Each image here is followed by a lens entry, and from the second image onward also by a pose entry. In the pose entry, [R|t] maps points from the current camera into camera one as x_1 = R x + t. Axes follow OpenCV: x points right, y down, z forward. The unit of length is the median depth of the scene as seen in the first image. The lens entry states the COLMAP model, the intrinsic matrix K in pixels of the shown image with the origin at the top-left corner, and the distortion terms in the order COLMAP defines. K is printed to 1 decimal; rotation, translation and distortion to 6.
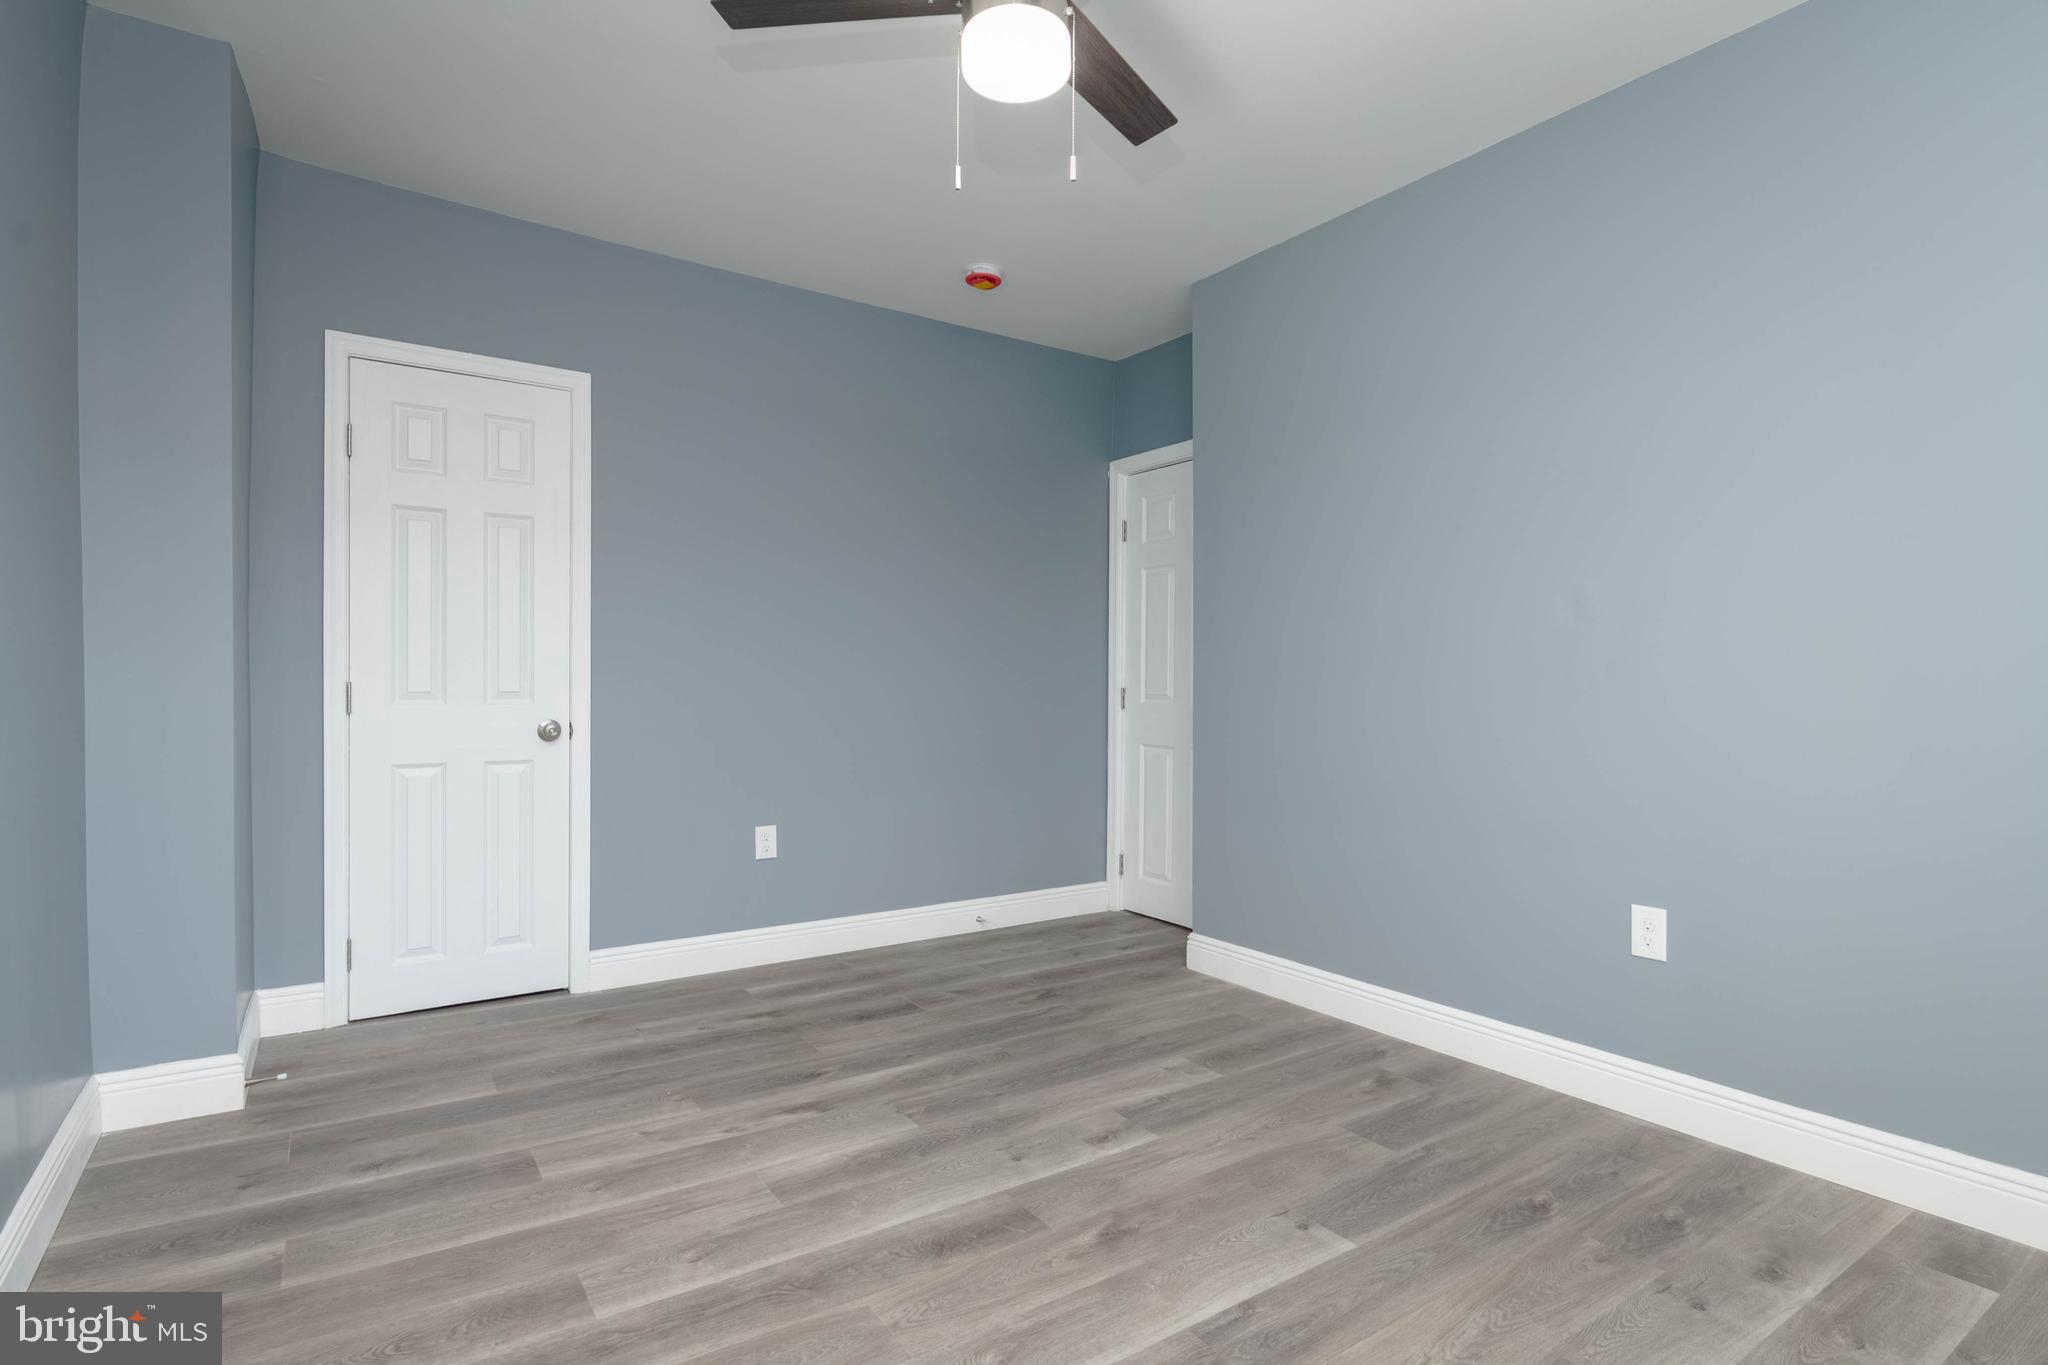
lens RADIAL K [[1021.5, 0, 1054.2], [0, 1021.5, 690.7], [0, 0, 1]] dist [0.014518, -0.011768]
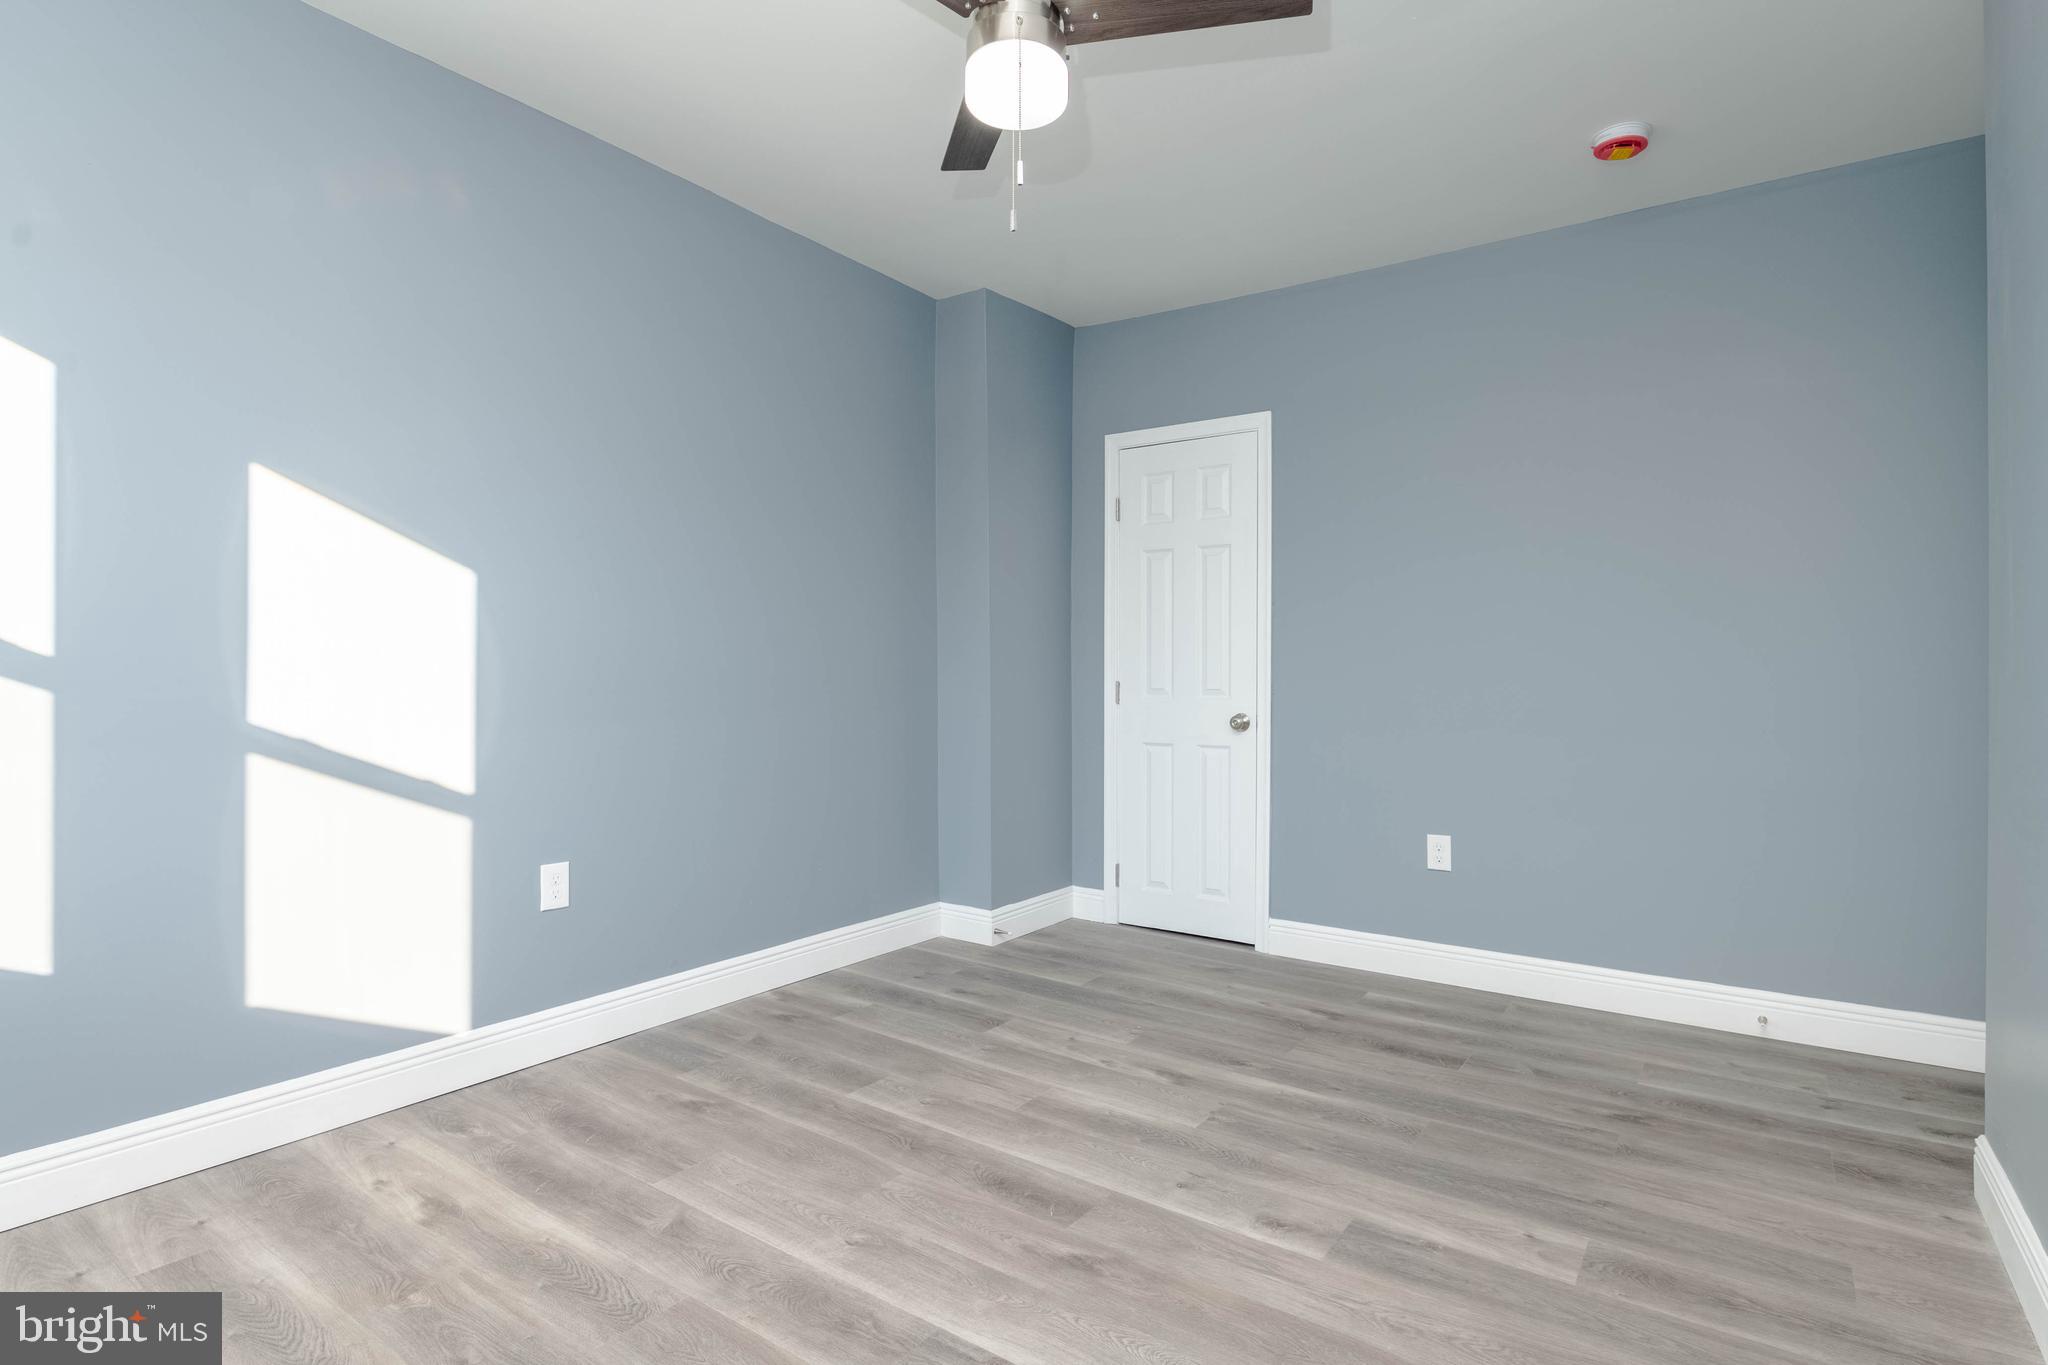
lens RADIAL K [[1031.1, 0, 1024.0], [0, 1031.1, 682.5], [0, 0, 1]] dist [0.016031, -0.011547]
pose [[0.333439, -0.001505, -0.942770, 0.744153], [-0.009925, 0.999938, -0.005107, 0.002534], [0.942719, 0.011060, 0.333403, 0.498972]]
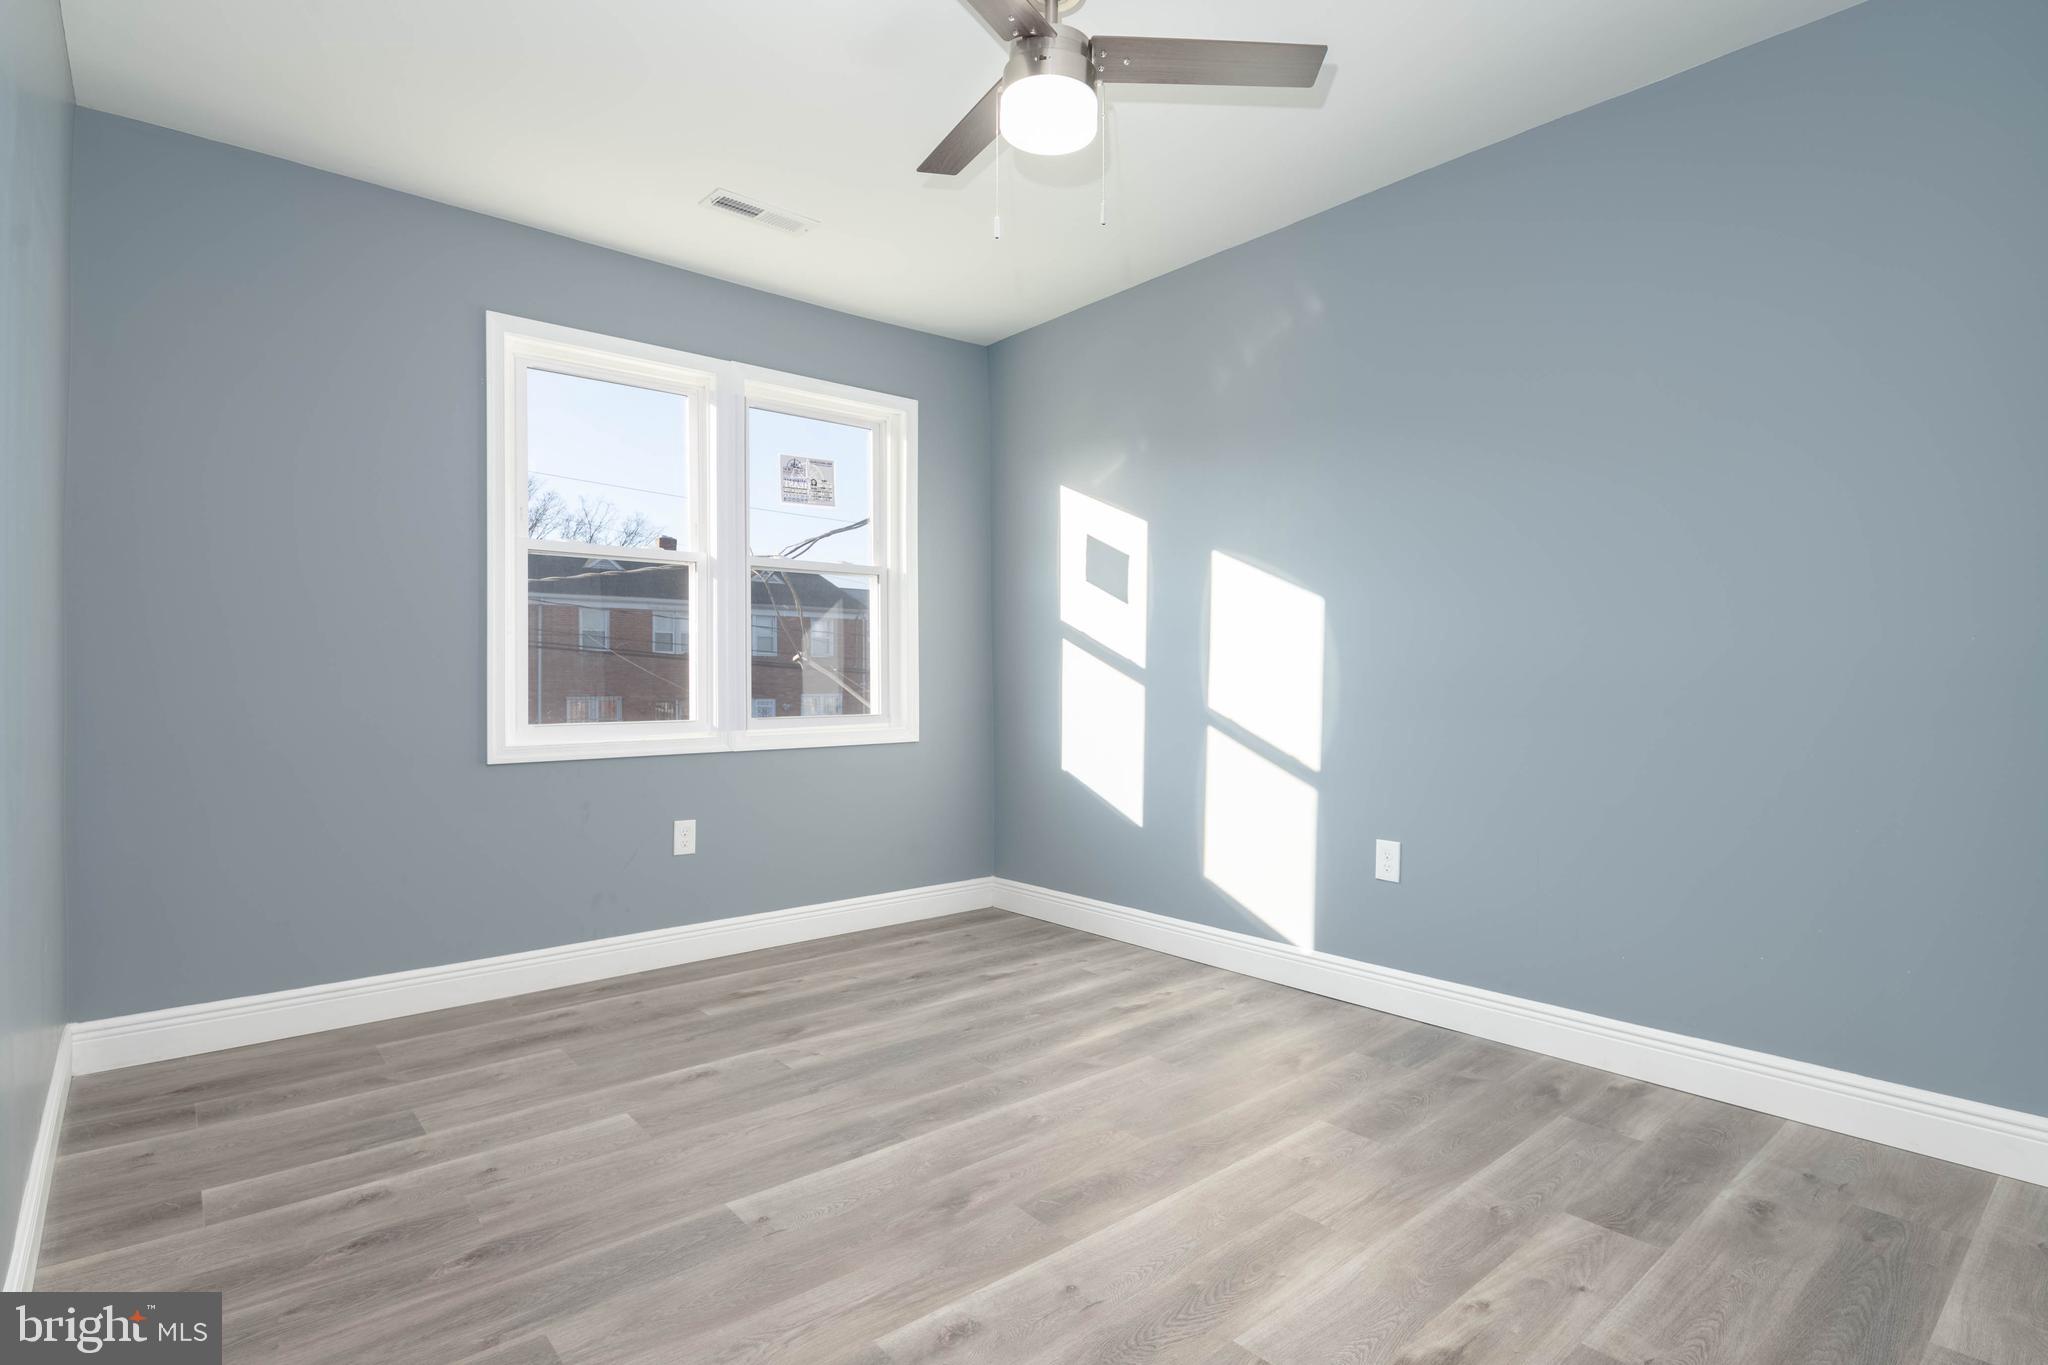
lens RADIAL K [[1021.5, 0, 1054.2], [0, 1021.5, 690.7], [0, 0, 1]] dist [0.014518, -0.011768]
pose [[-0.994106, -0.005139, -0.108288, 0.057720], [-0.007034, 0.999829, 0.017119, -0.008671], [0.108181, 0.017779, -0.993972, 1.621382]]
